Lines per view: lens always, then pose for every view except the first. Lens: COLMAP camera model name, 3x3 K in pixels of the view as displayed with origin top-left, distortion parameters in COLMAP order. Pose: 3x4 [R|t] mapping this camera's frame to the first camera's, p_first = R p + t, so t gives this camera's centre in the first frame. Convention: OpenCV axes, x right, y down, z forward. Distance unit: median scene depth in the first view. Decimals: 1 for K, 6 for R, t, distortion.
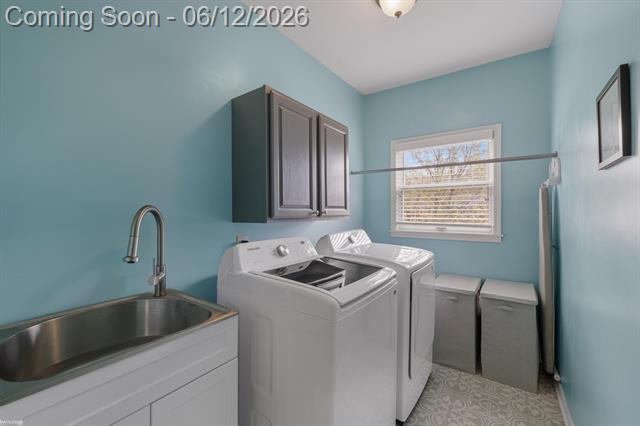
lens RADIAL K [[277.3, 0, 319.7], [0, 277.3, 212.8], [0, 0, 1]] dist [0.000611, -0.000024]
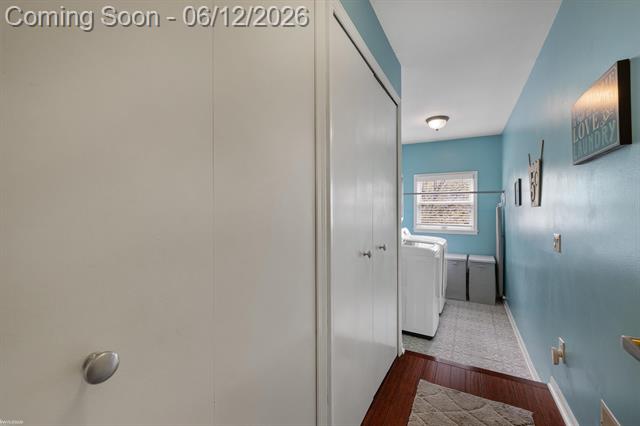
lens RADIAL K [[277.3, 0, 319.6], [0, 277.3, 210.0], [0, 0, 1]] dist [0.000611, -0.000024]
pose [[0.994784, -0.001835, 0.101987, -0.682666], [0.001639, 0.999997, 0.002004, -0.074960], [-0.101990, -0.001826, 0.994784, -0.863478]]
